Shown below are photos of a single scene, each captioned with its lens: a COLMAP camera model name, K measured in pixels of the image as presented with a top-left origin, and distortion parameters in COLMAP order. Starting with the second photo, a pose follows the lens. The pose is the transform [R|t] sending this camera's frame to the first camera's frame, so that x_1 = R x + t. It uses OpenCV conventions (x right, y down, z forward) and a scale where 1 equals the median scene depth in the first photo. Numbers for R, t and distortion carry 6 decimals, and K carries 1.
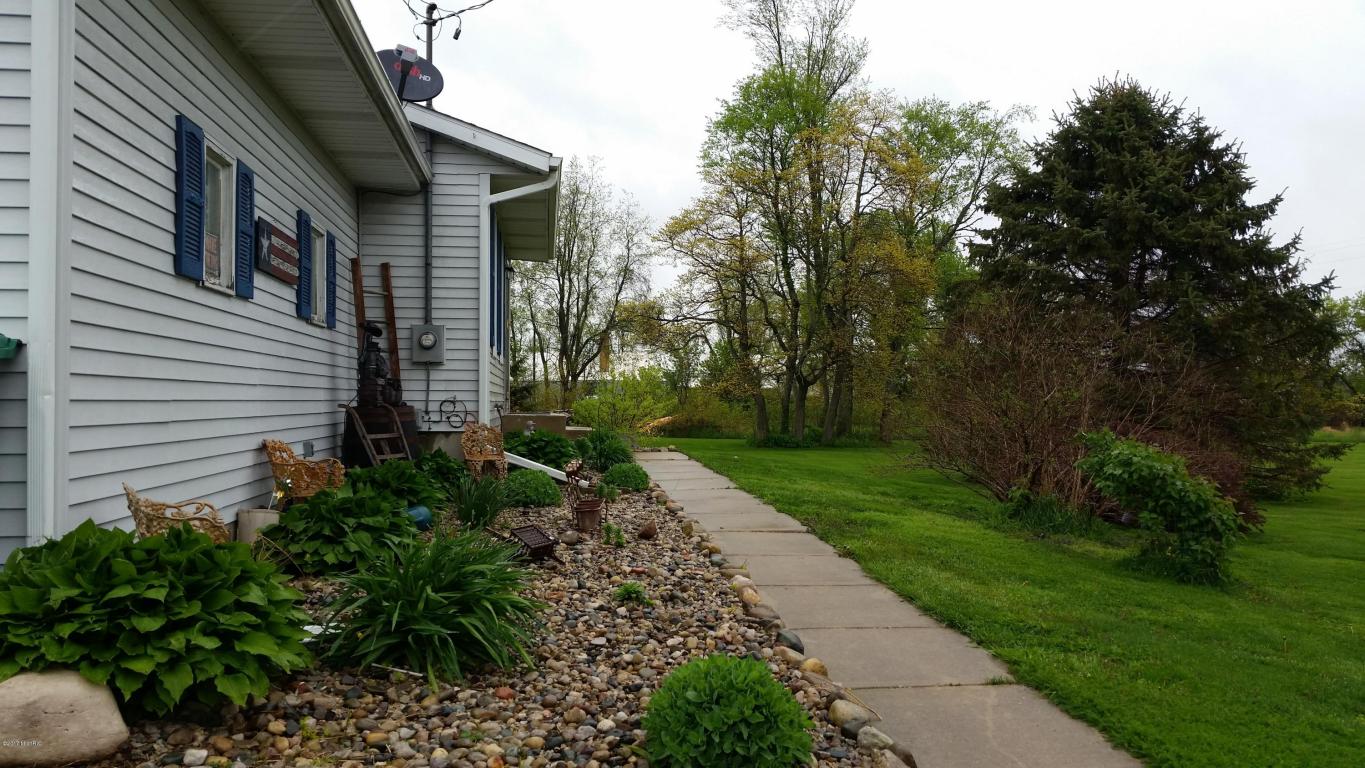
lens RADIAL K [[1112.8, 0, 682.5], [0, 1112.8, 384.0], [0, 0, 1]] dist [0.137017, -0.000493]
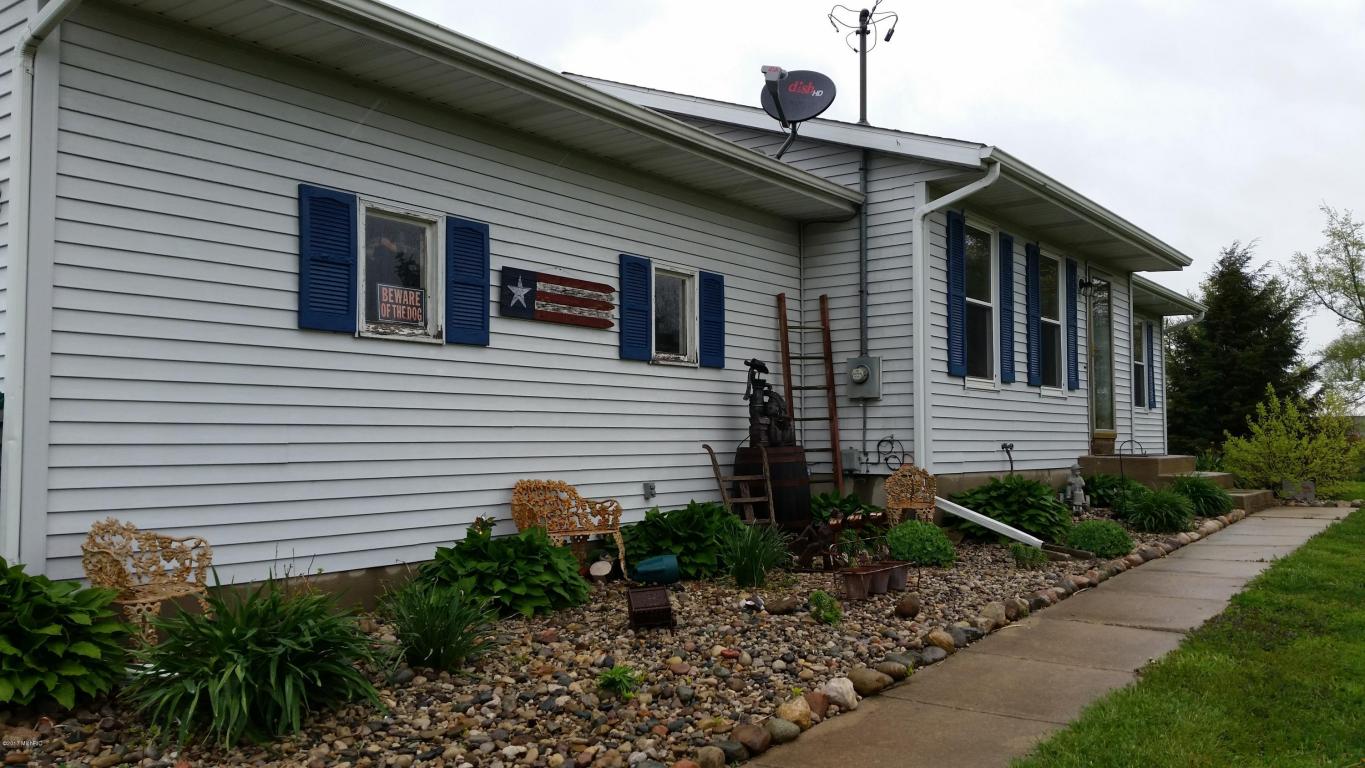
lens RADIAL K [[1112.8, 0, 682.5], [0, 1112.8, 384.0], [0, 0, 1]] dist [0.137017, -0.000493]
pose [[0.729306, -0.045718, -0.682658, 0.286585], [0.020805, 0.998785, -0.044662, 0.006560], [0.683871, 0.018370, 0.729372, 0.233808]]
